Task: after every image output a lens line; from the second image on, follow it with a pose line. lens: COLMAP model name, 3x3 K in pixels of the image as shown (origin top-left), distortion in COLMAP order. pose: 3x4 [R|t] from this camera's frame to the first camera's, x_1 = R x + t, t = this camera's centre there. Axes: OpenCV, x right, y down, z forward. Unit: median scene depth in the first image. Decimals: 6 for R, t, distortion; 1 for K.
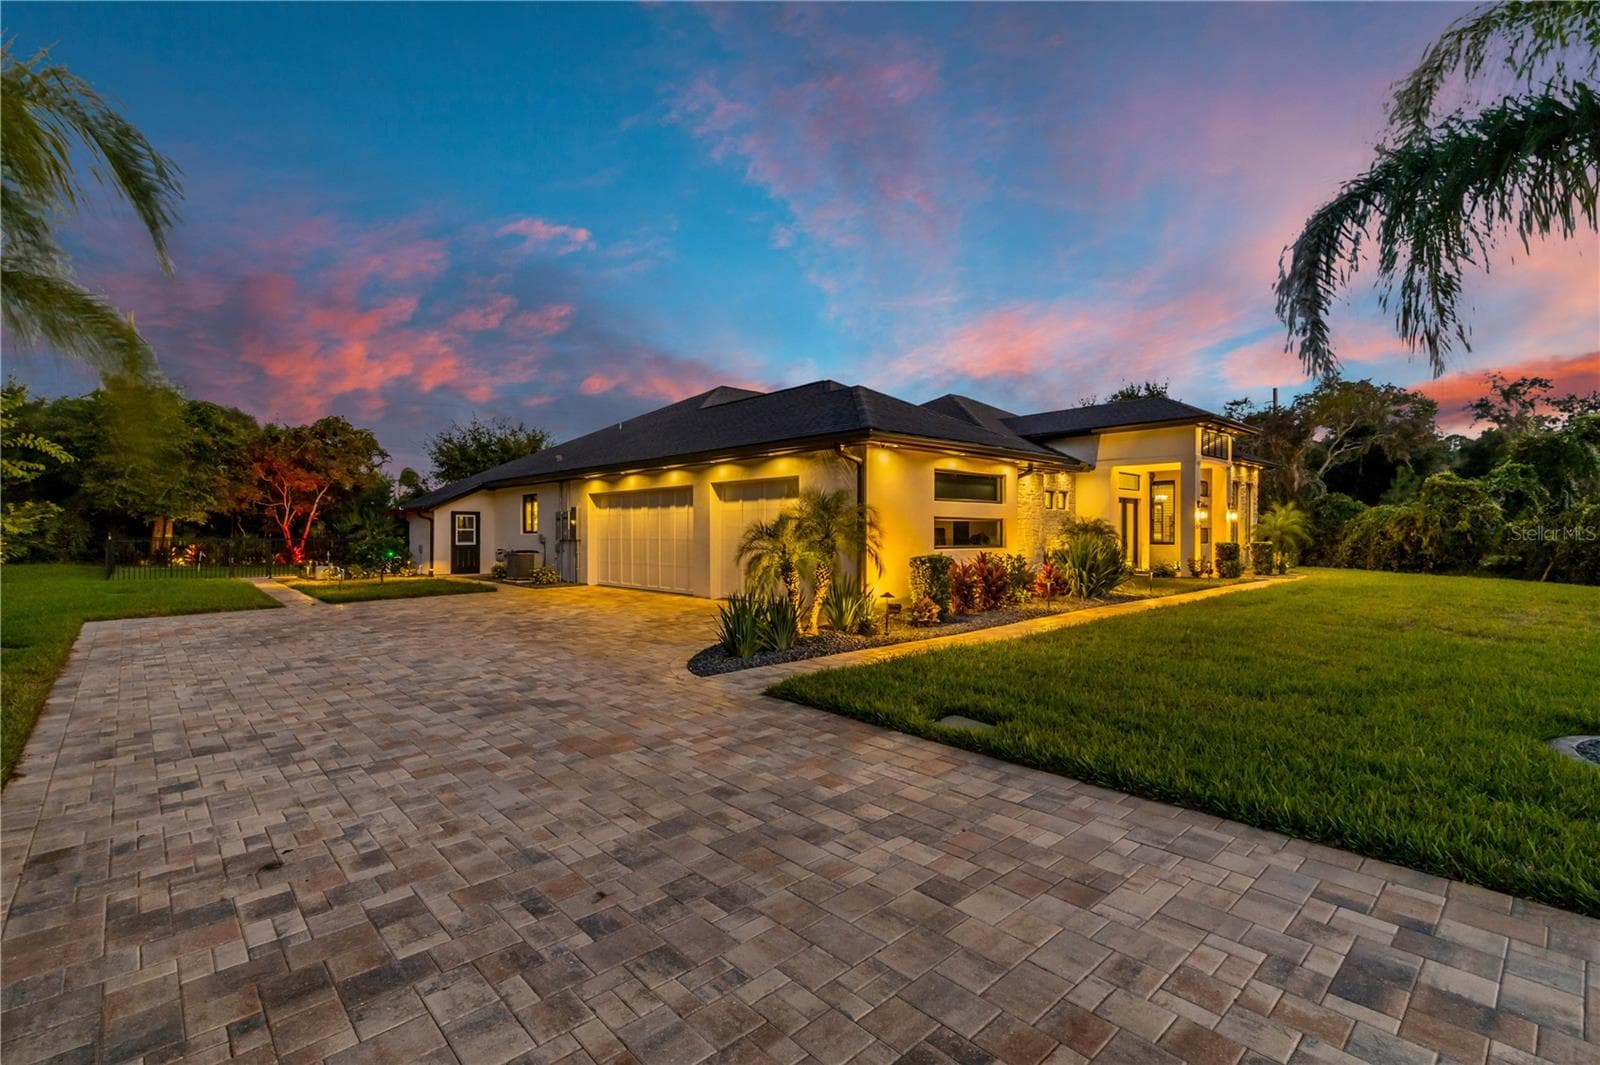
lens RADIAL K [[724.0, 0, 800.9], [0, 724.0, 535.6], [0, 0, 1]] dist [0.001502, -0.000301]
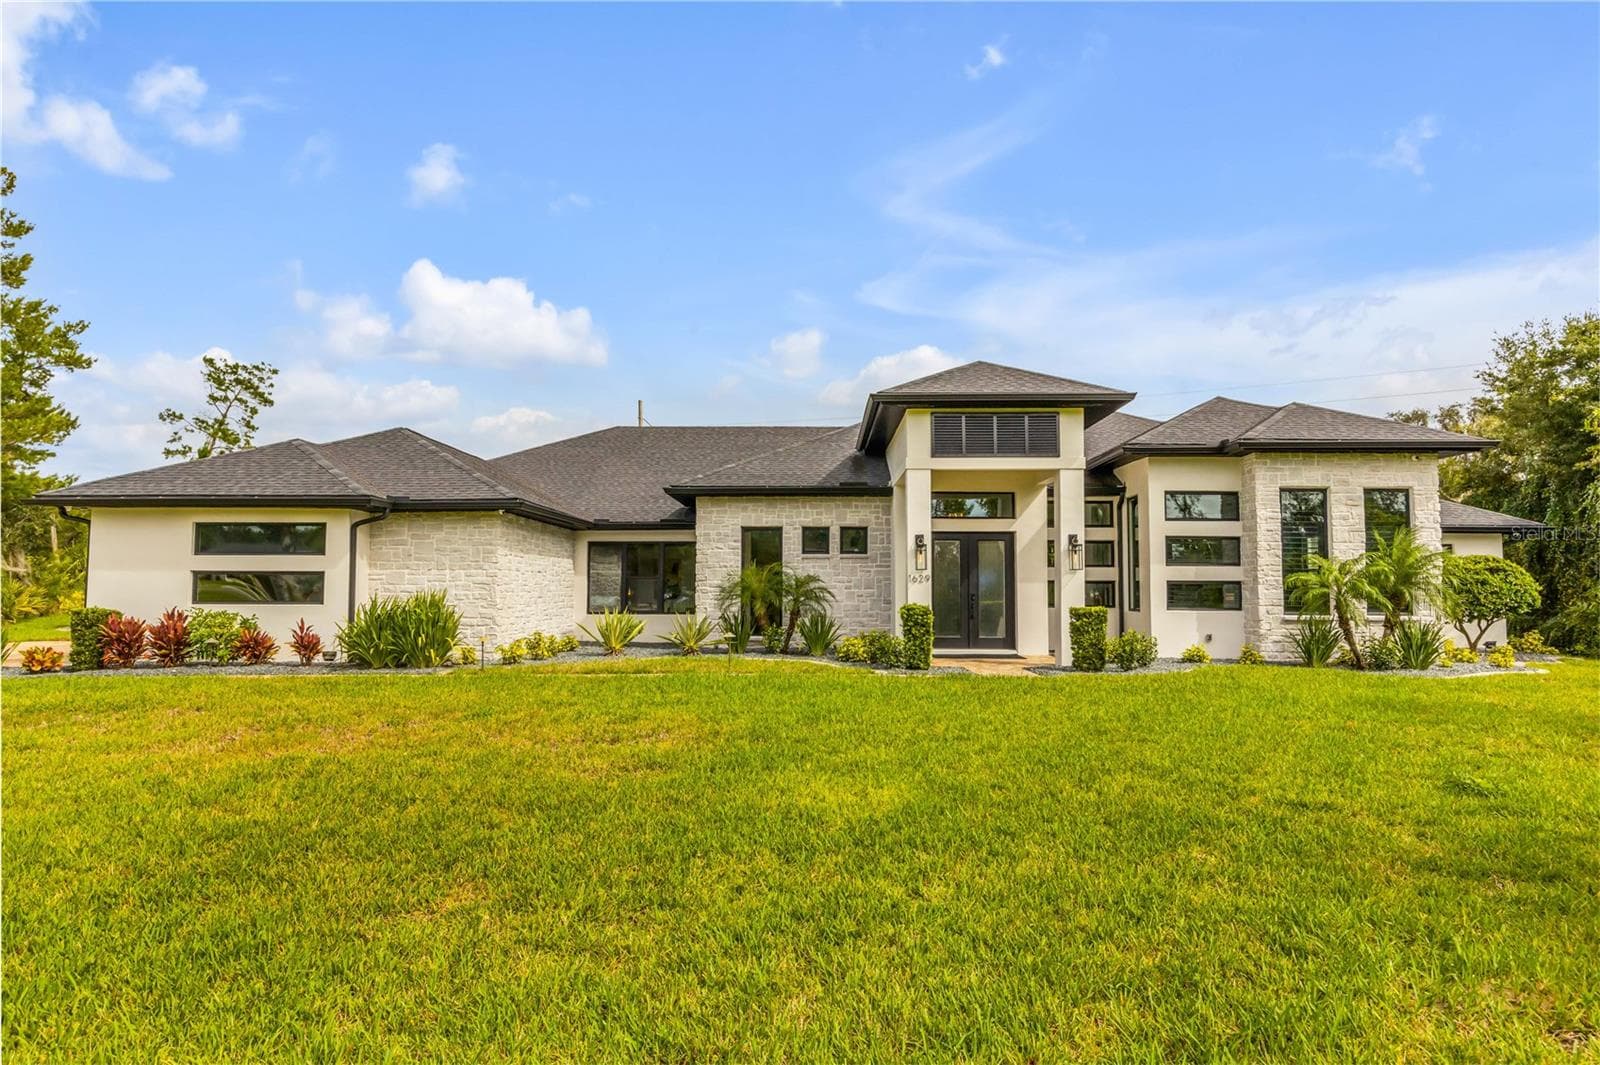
lens RADIAL K [[923.4, 0, 800.0], [0, 923.4, 532.5], [0, 0, 1]] dist [0.003237, 0.000096]
pose [[0.724239, -0.040687, -0.688347, 1.831082], [-0.005935, 0.997853, -0.065226, -0.001661], [0.689523, 0.051324, 0.722443, 0.722674]]
